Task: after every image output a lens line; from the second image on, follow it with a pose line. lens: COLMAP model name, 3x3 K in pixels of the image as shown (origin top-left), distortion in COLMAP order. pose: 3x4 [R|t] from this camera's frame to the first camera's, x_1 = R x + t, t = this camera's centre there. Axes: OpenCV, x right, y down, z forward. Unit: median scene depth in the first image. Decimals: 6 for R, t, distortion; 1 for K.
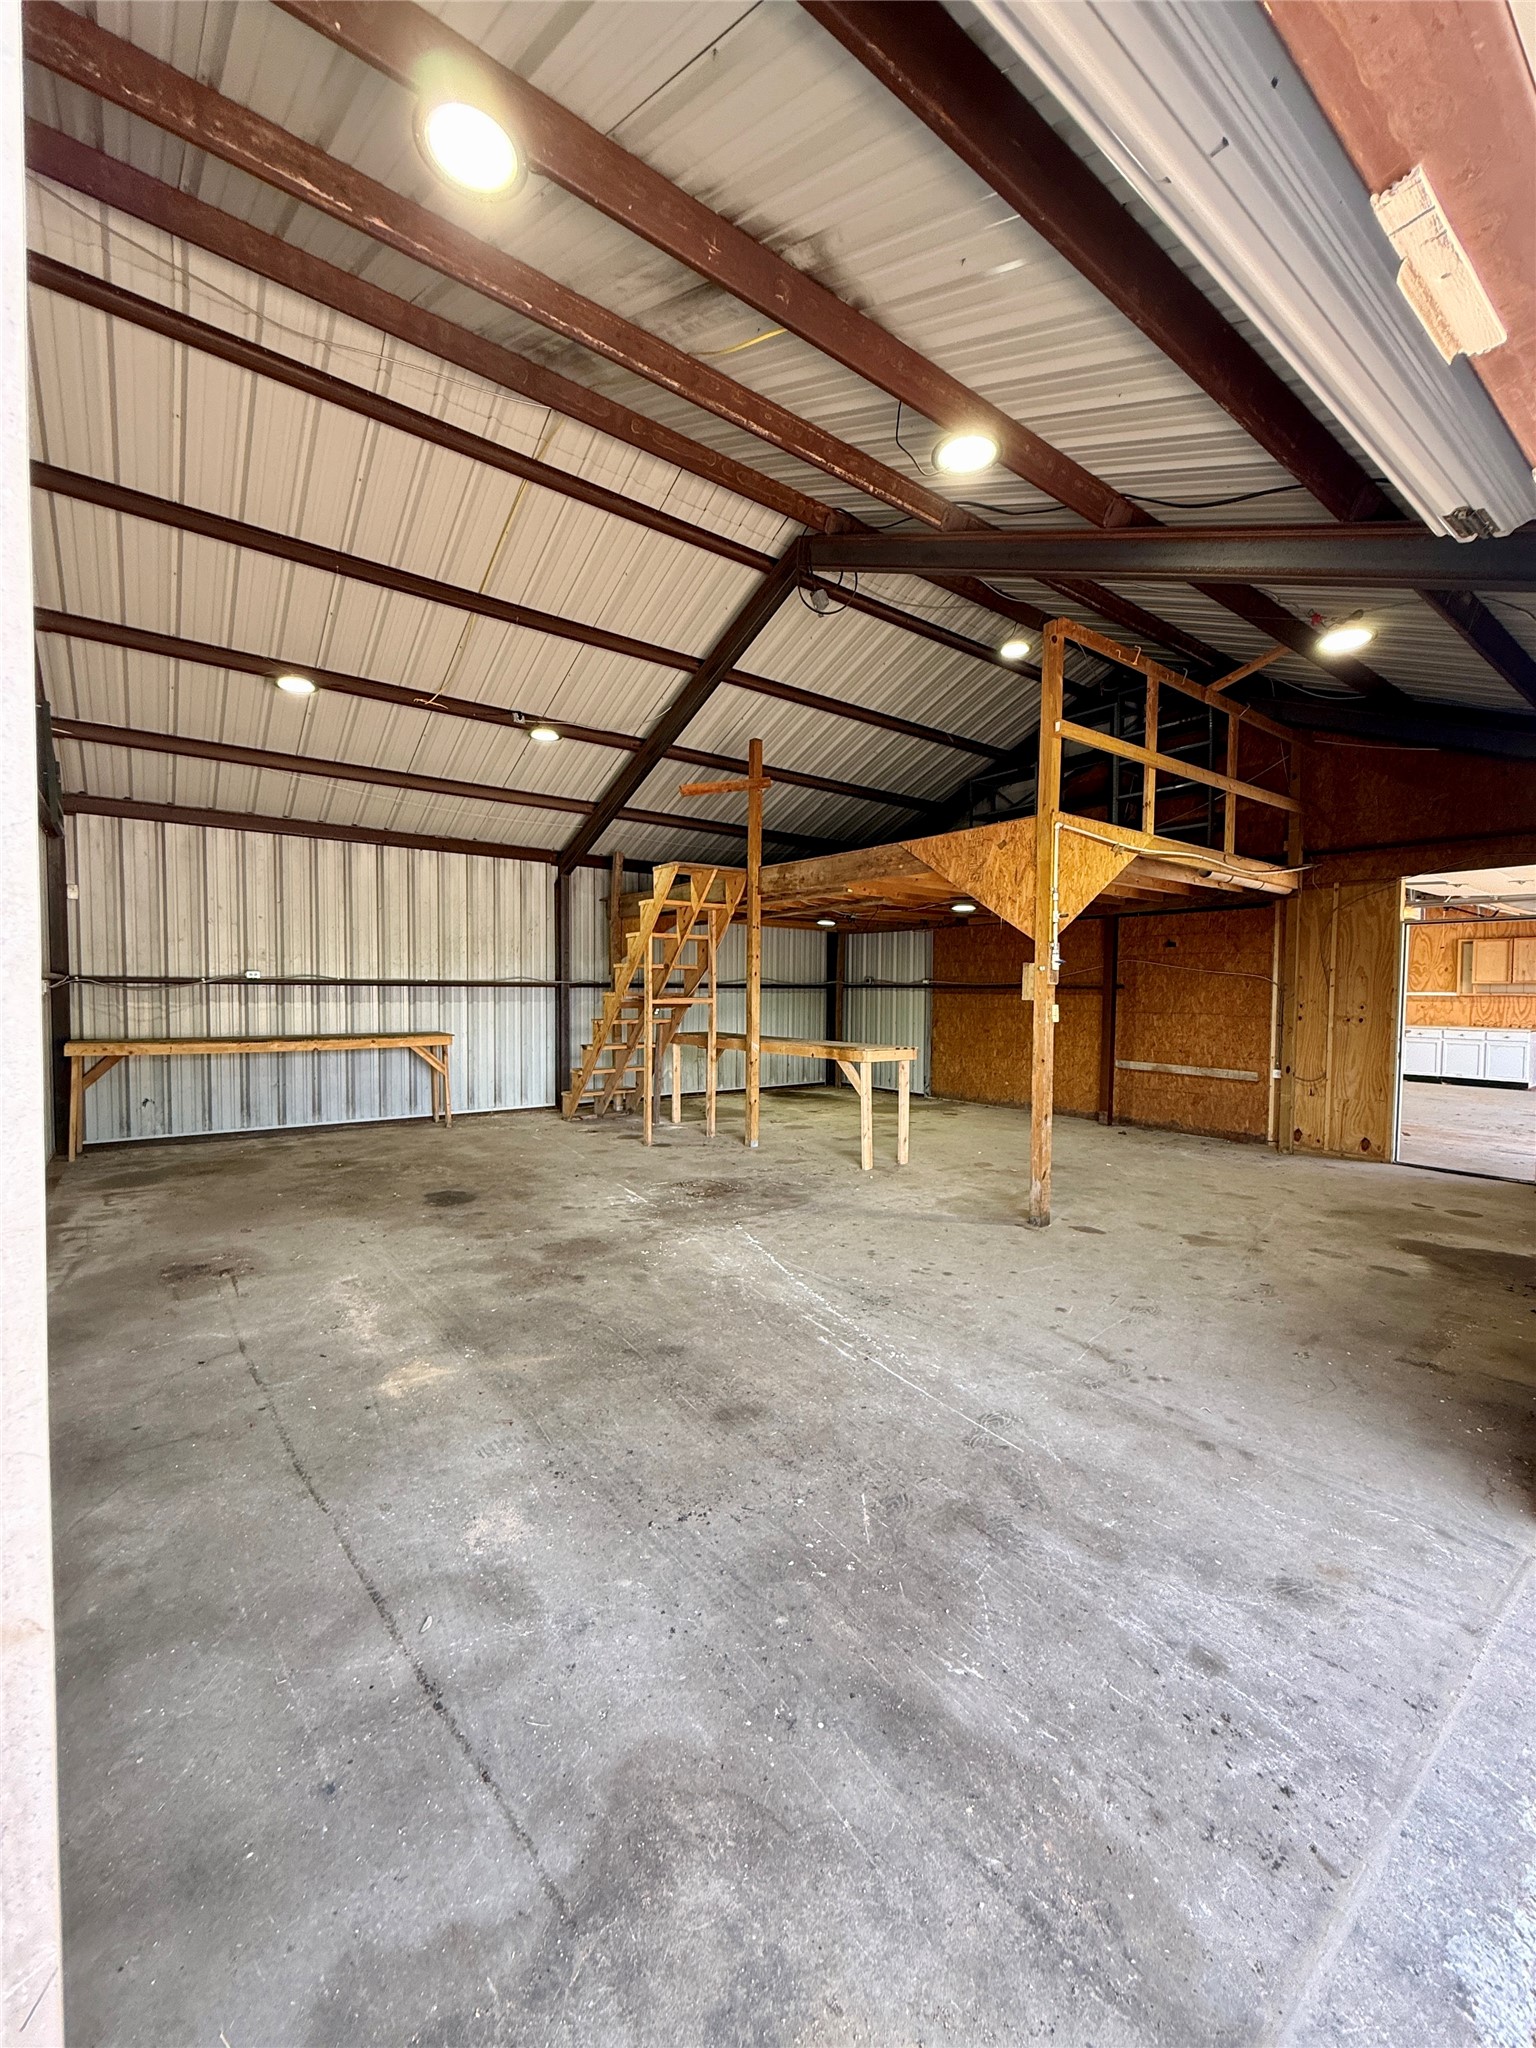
lens RADIAL K [[817.2, 0, 768.0], [0, 817.2, 1024.0], [0, 0, 1]] dist [-0.001183, -0.000316]
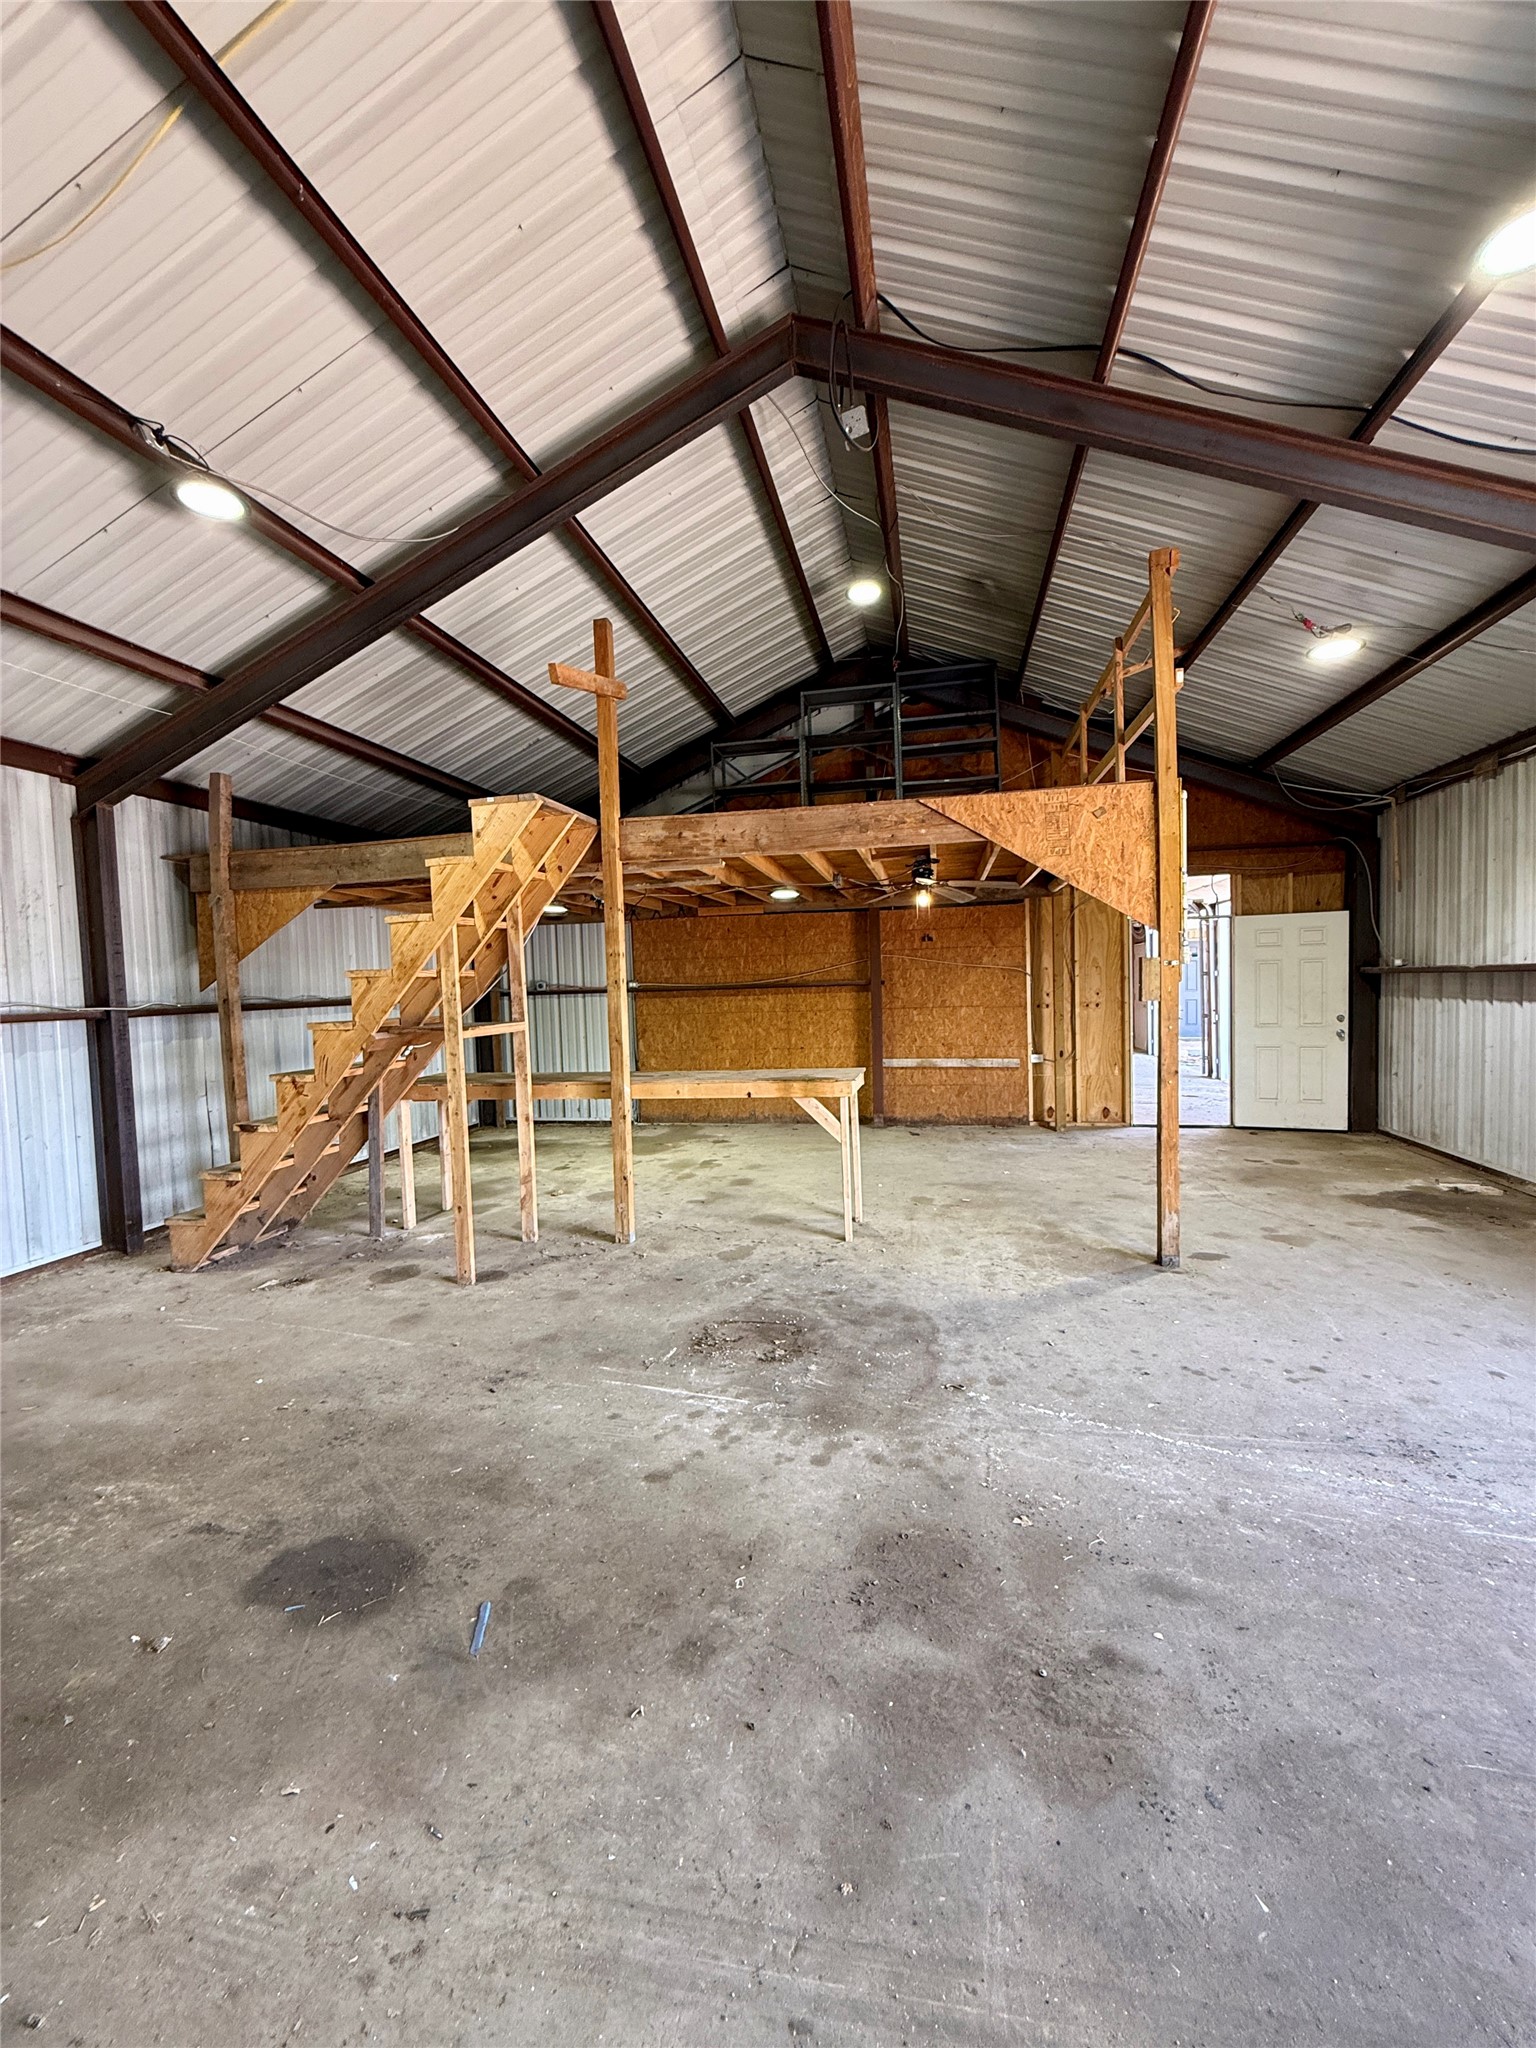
lens RADIAL K [[817.2, 0, 768.0], [0, 817.2, 1024.0], [0, 0, 1]] dist [-0.001183, -0.000316]
pose [[0.754804, -0.065619, 0.652660, -0.319324], [0.064653, 0.997581, 0.025526, -0.032154], [-0.652757, 0.022930, 0.757220, 0.379212]]
